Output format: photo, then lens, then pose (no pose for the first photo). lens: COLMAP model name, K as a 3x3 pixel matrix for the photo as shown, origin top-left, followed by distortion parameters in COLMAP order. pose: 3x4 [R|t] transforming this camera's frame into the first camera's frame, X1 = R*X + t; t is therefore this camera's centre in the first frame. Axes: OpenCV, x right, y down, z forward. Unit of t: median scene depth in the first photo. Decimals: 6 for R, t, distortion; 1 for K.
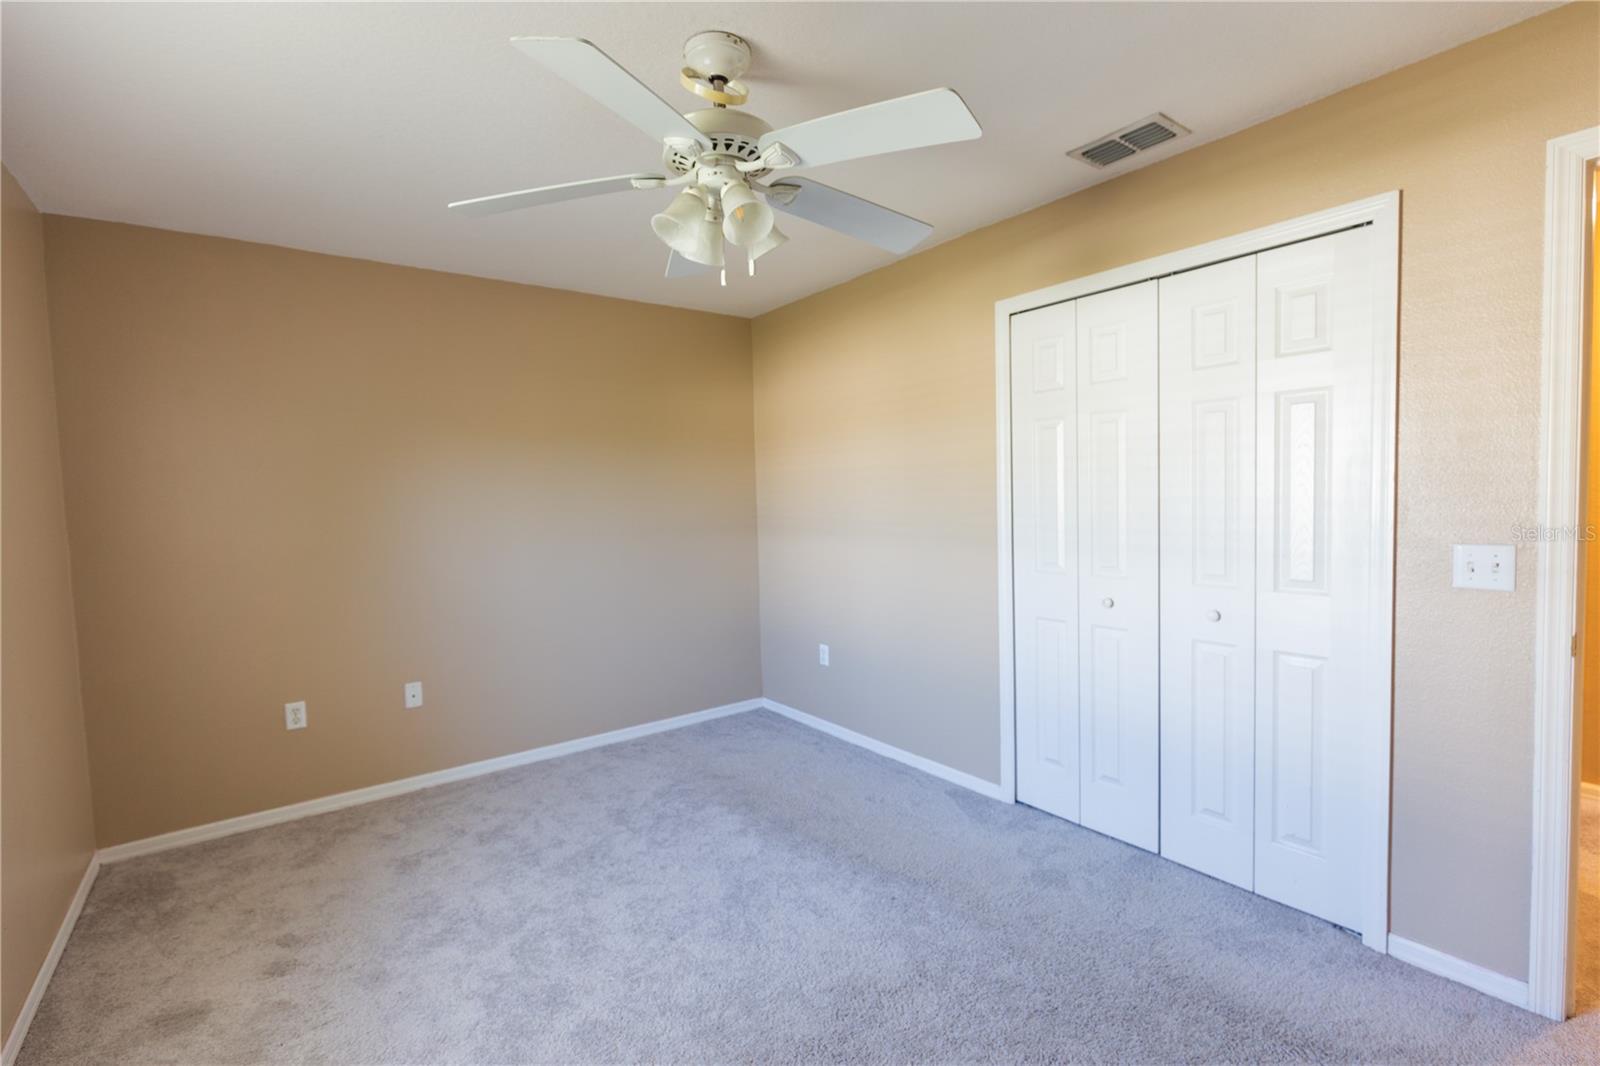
lens RADIAL K [[727.6, 0, 799.1], [0, 727.6, 526.2], [0, 0, 1]] dist [0.010965, -0.000800]
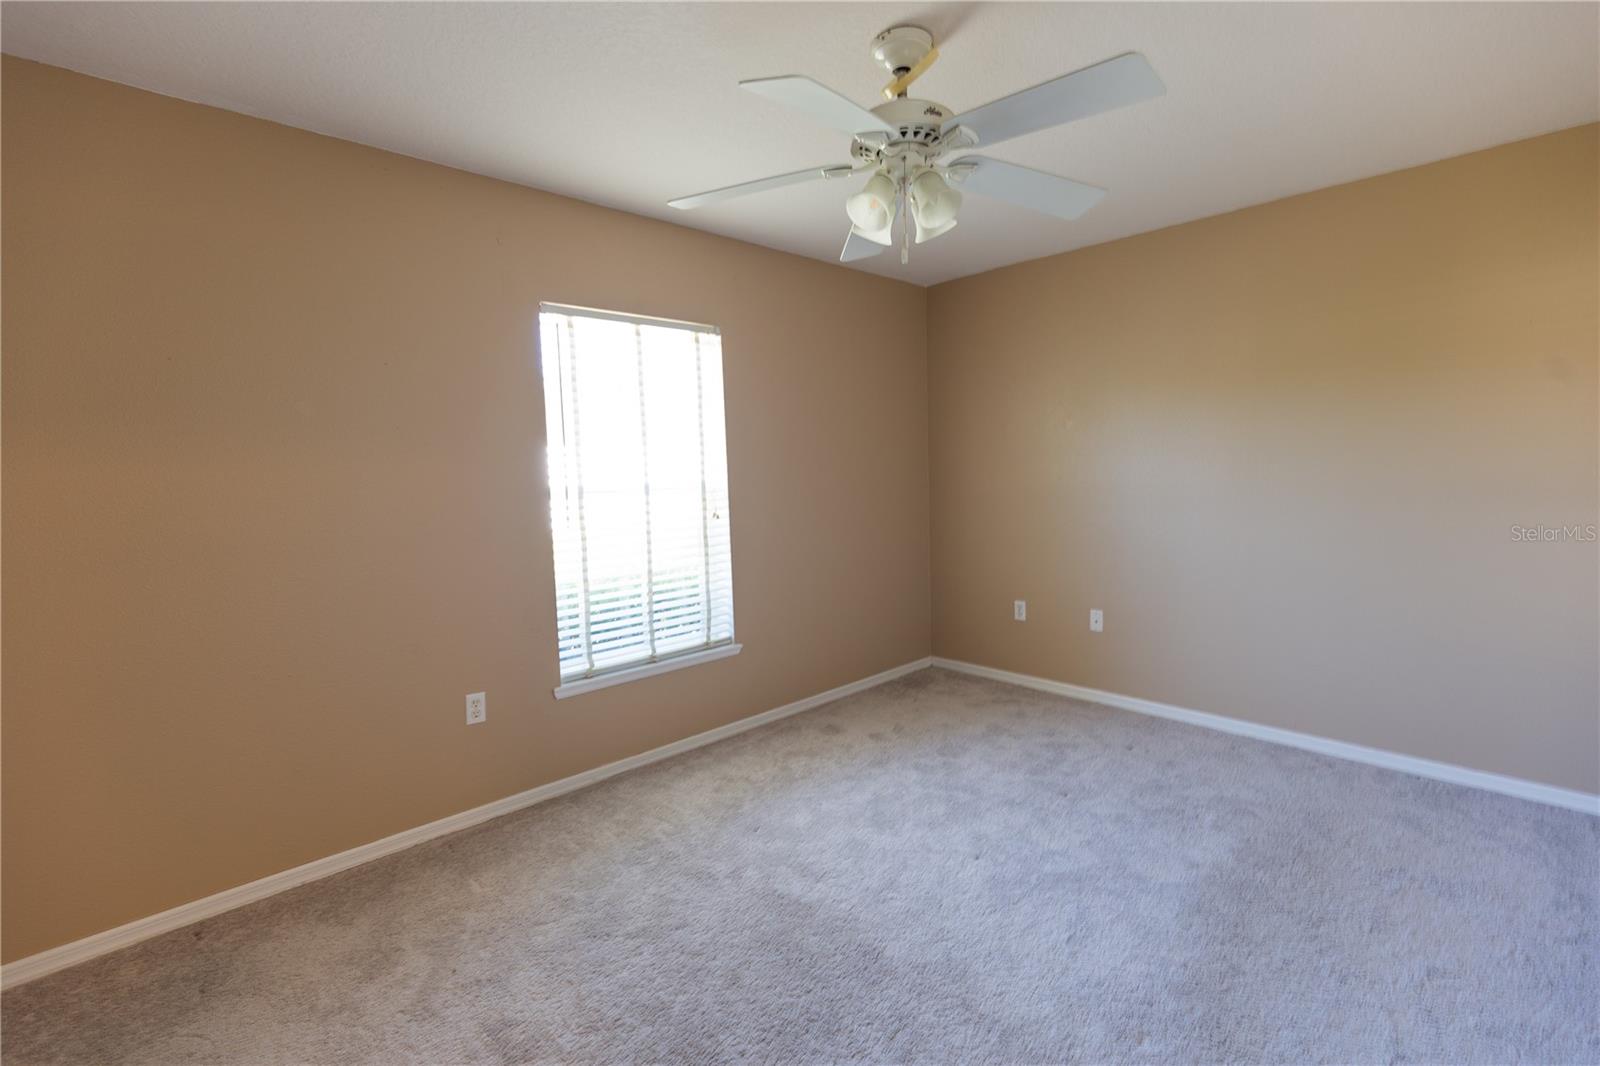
lens RADIAL K [[727.6, 0, 799.1], [0, 727.6, 526.2], [0, 0, 1]] dist [0.010965, -0.000800]
pose [[0.103261, 0.103198, -0.989286, 0.680593], [-0.018424, 0.994631, 0.101833, -0.033436], [0.994484, 0.007711, 0.104608, 0.499959]]
